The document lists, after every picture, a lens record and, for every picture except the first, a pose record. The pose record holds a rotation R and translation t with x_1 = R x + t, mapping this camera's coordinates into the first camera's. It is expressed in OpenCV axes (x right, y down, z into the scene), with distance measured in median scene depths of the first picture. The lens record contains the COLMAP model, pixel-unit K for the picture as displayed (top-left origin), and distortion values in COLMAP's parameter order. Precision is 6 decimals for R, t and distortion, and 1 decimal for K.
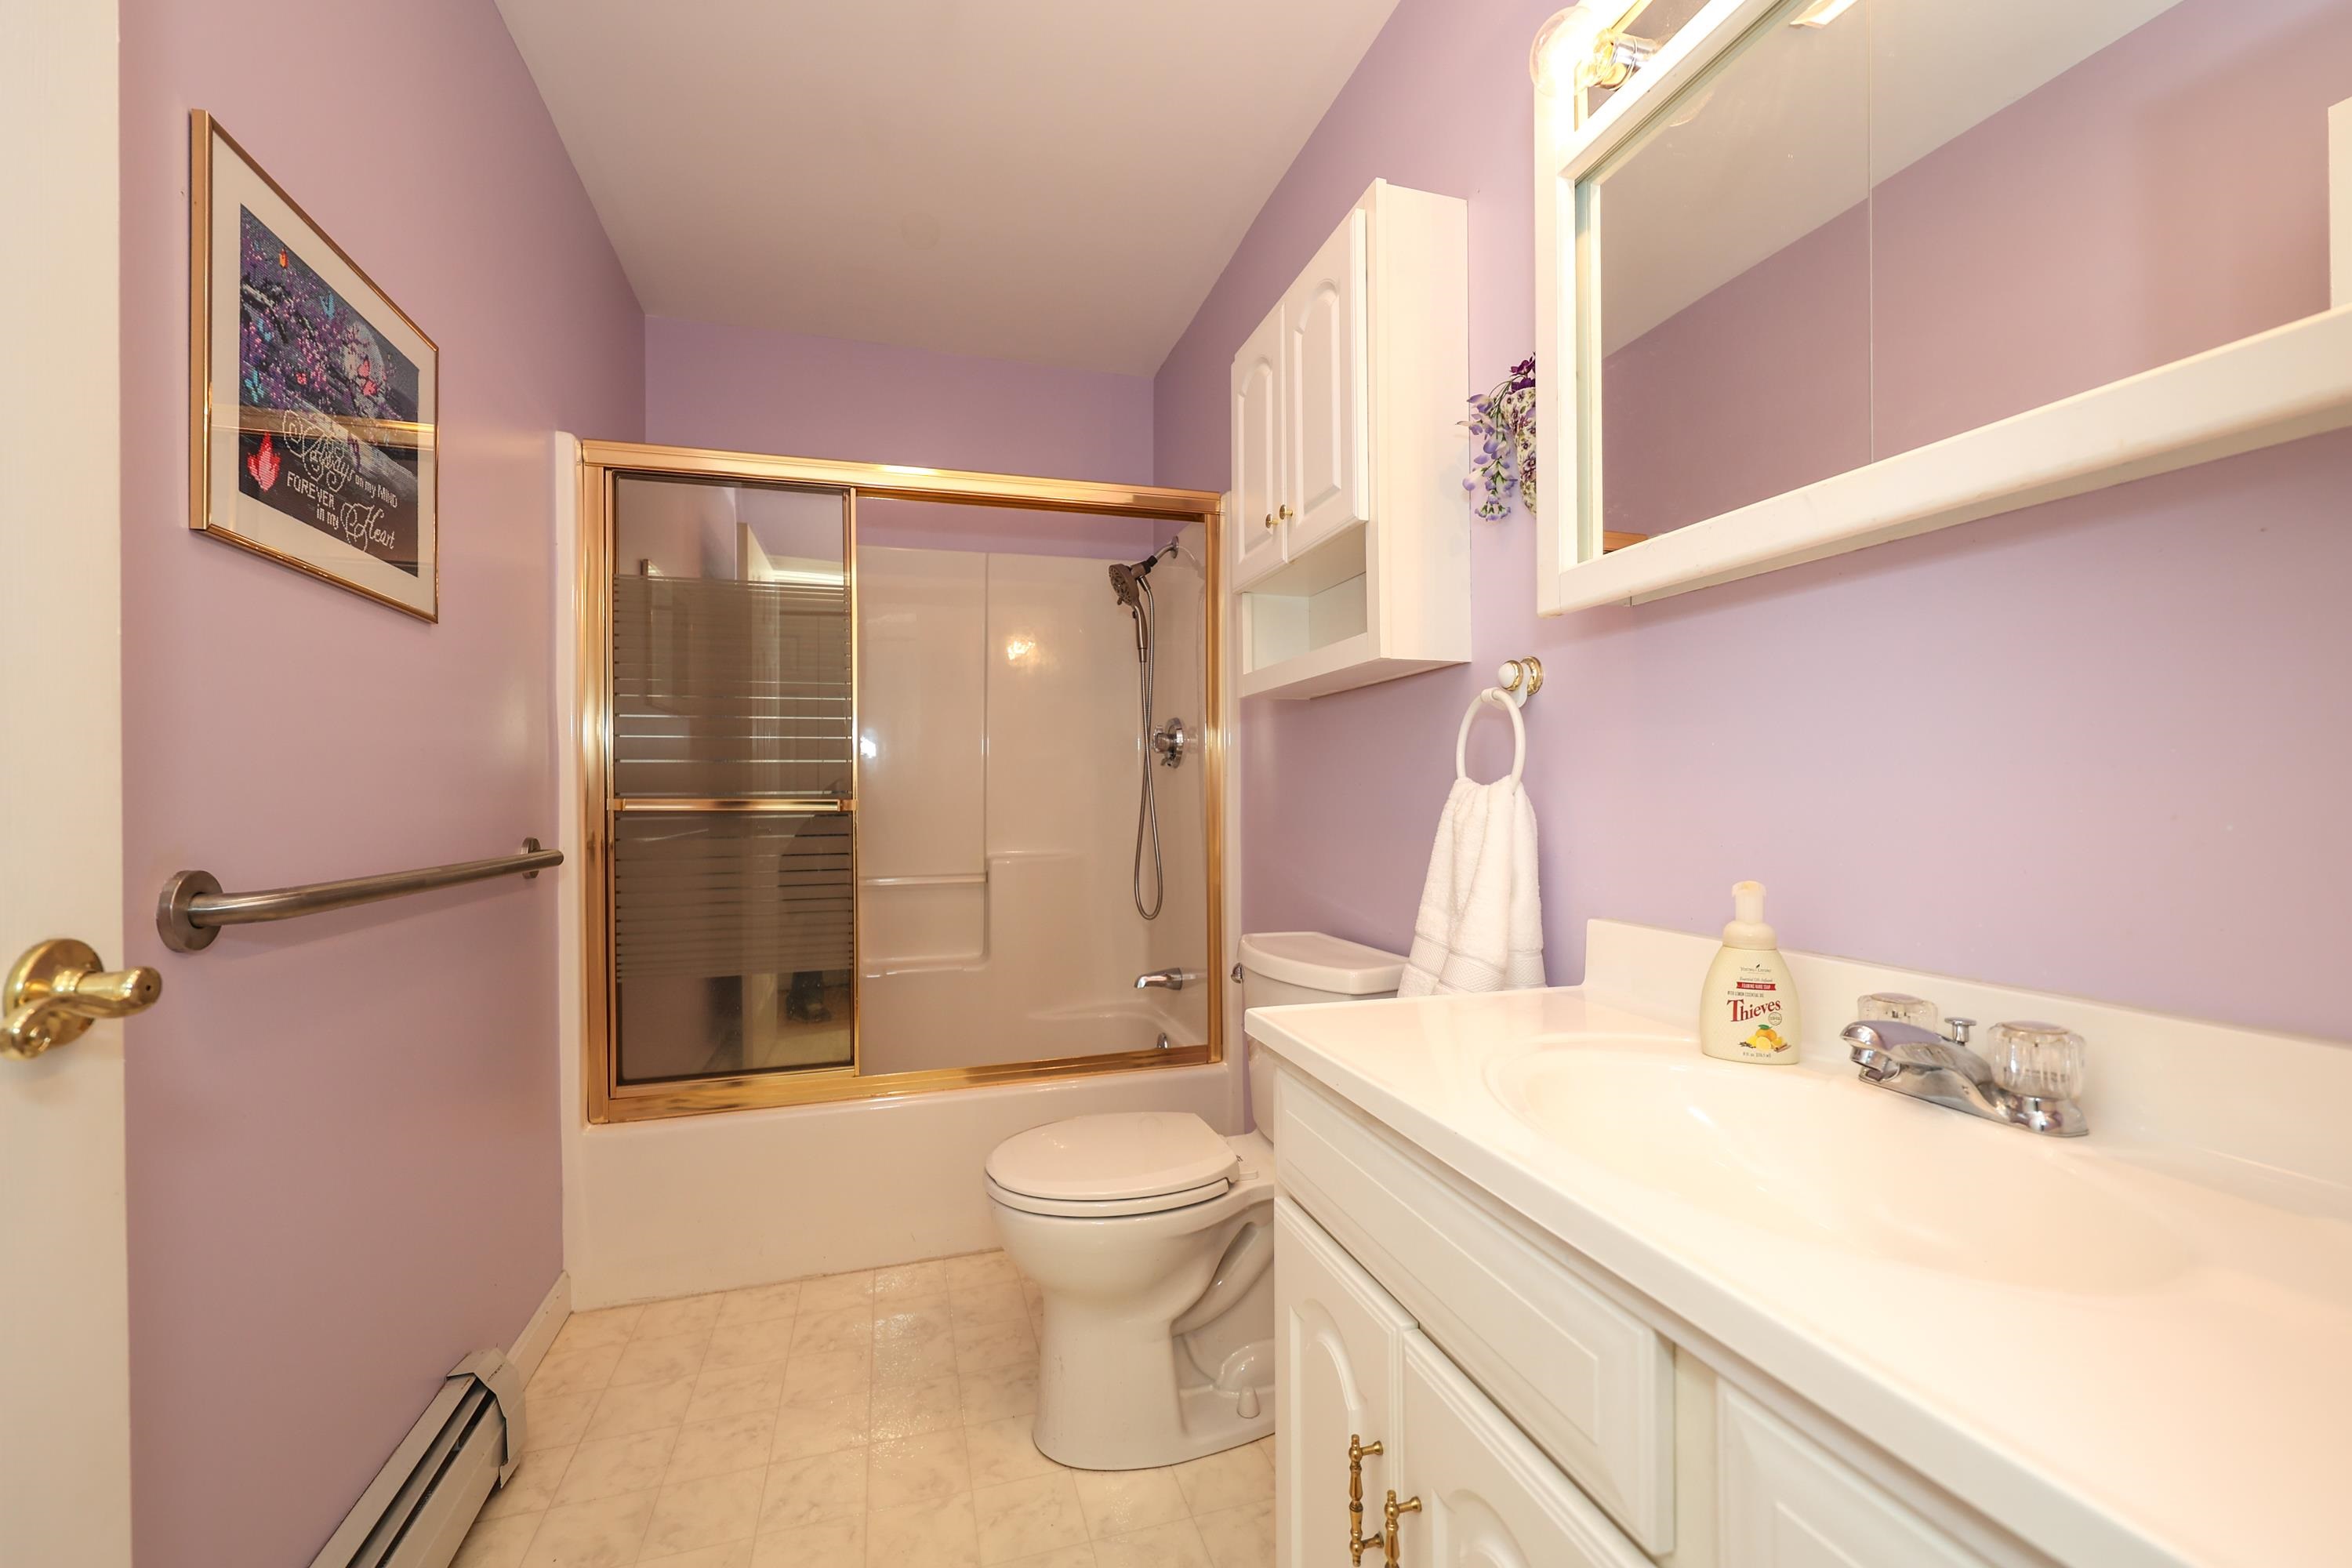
lens RADIAL K [[951.3, 0, 1176.0], [0, 951.3, 784.0], [0, 0, 1]] dist [0.001768, -0.000175]
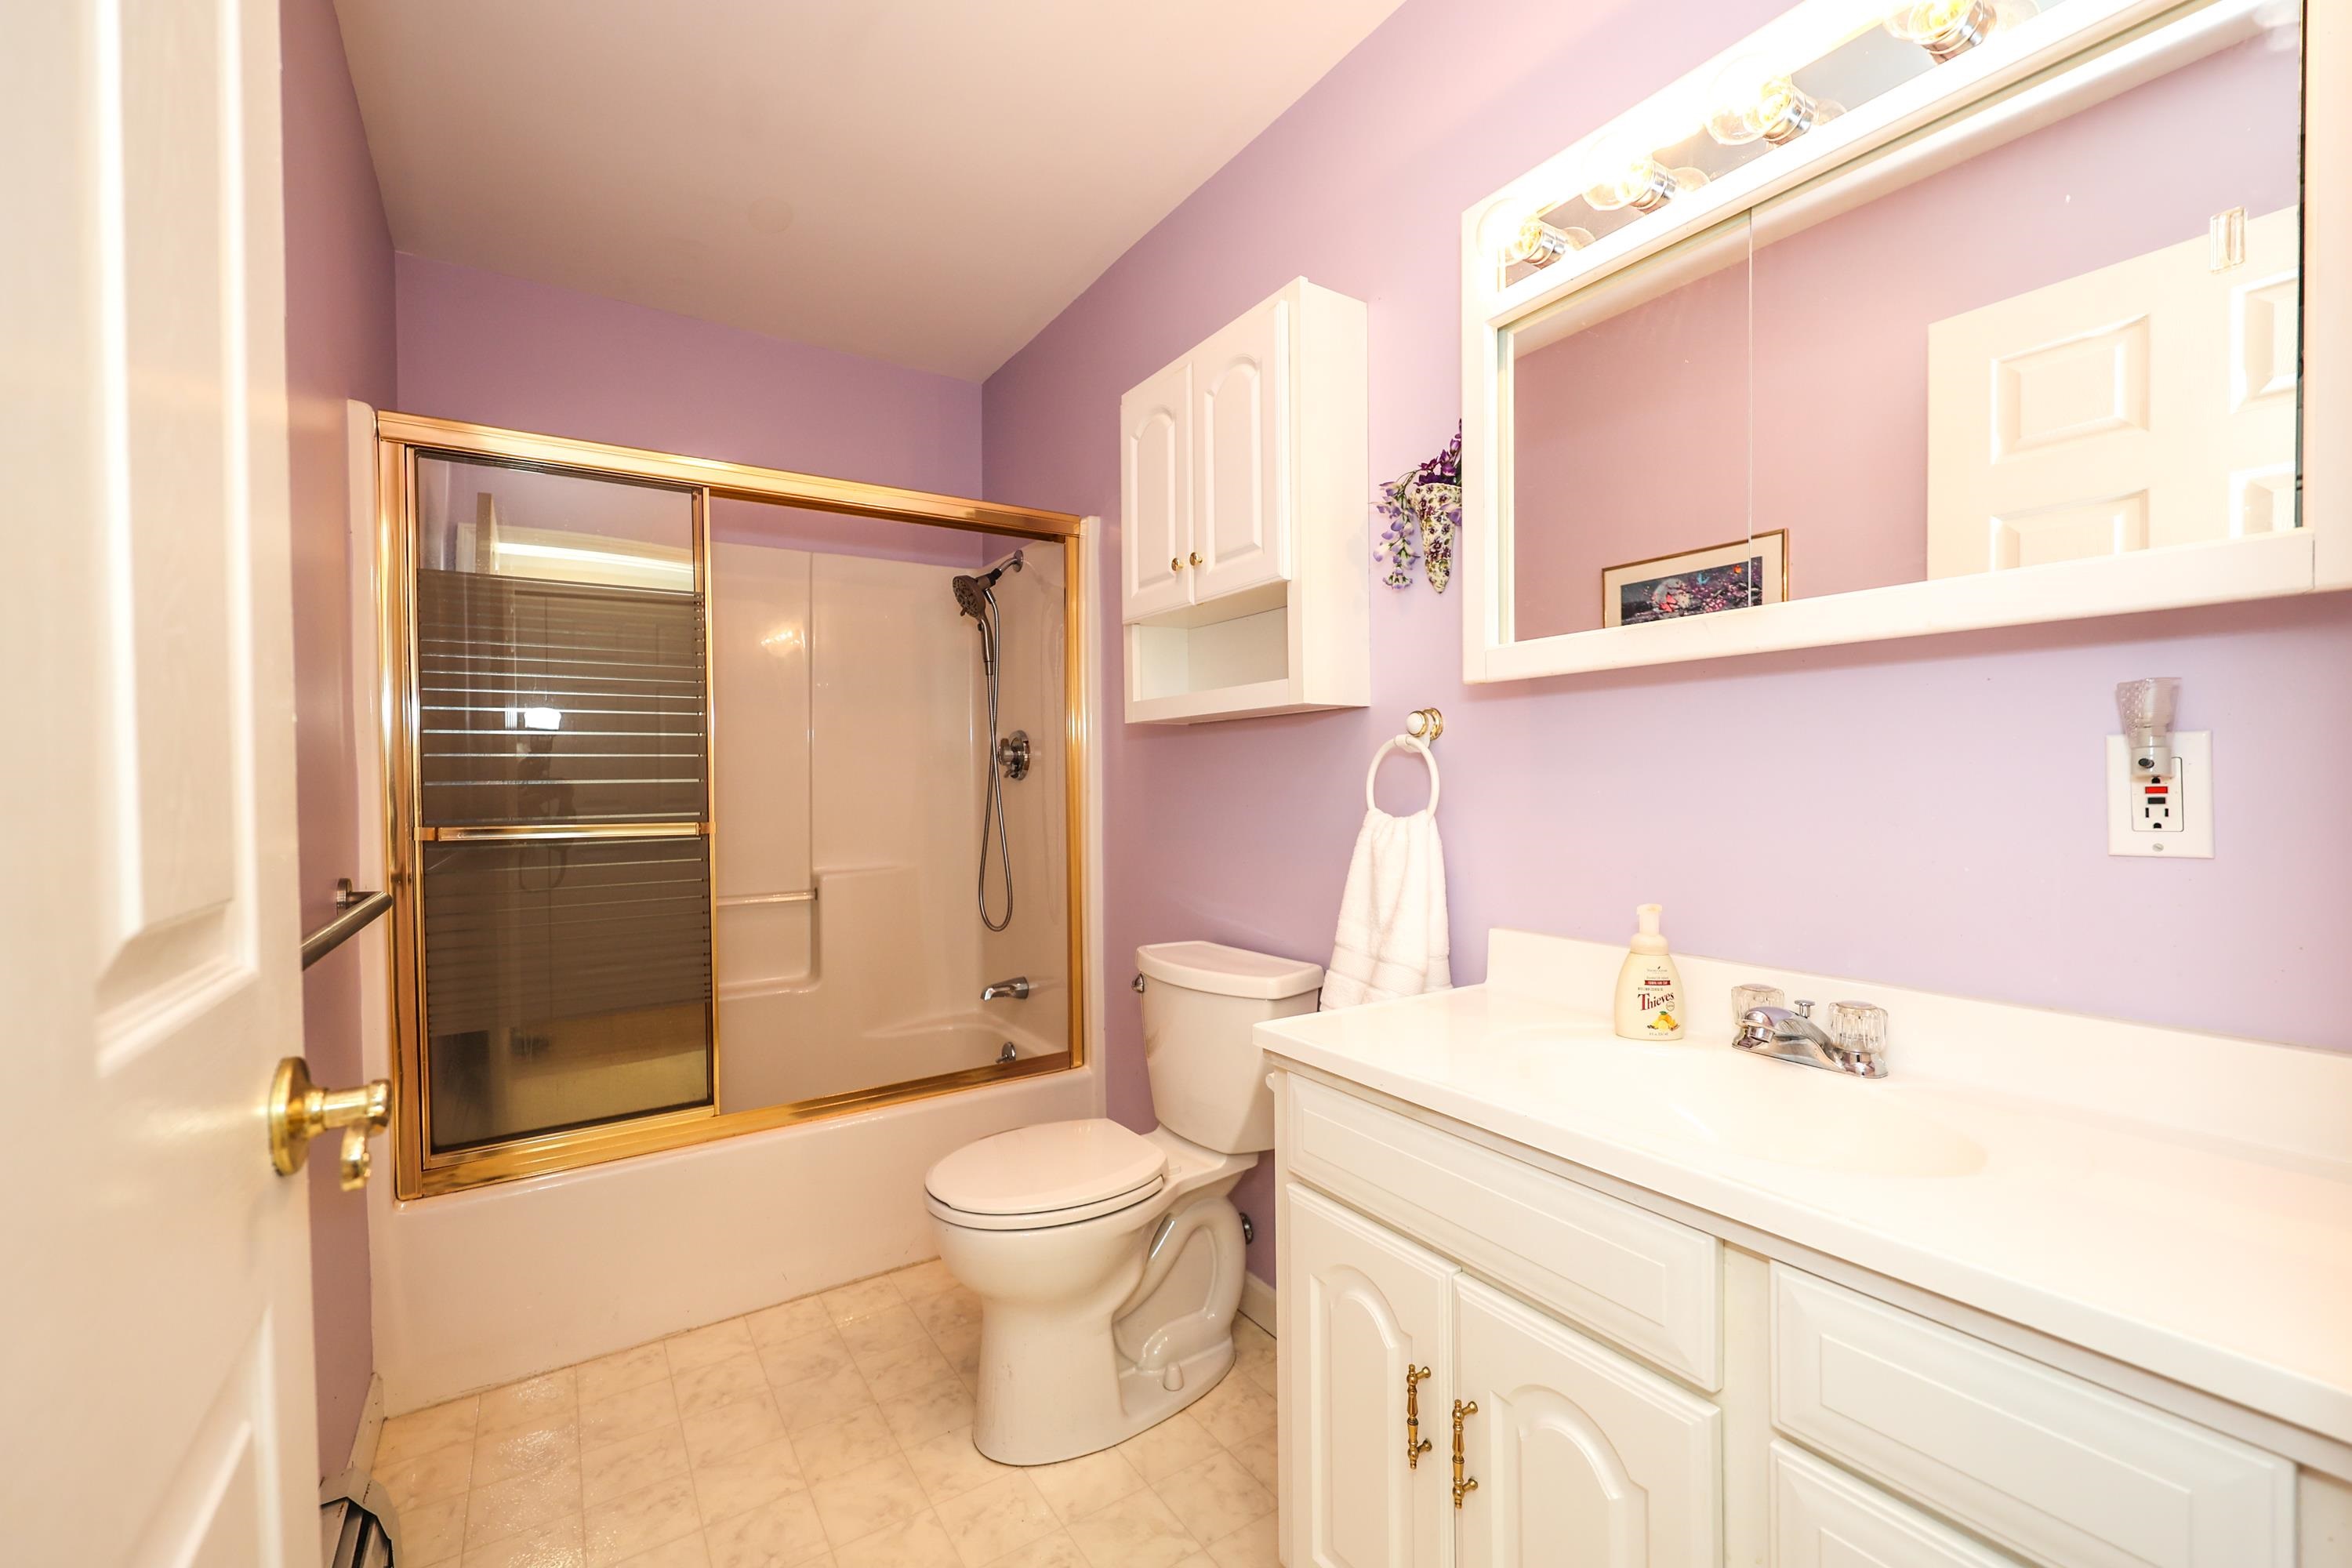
lens RADIAL K [[965.9, 0, 1176.3], [0, 965.9, 786.9], [0, 0, 1]] dist [0.005493, -0.000143]
pose [[0.959796, -0.004277, 0.280667, -0.243155], [-0.000056, 0.999881, 0.015429, -0.048279], [-0.280700, -0.014824, 0.959681, -0.062059]]
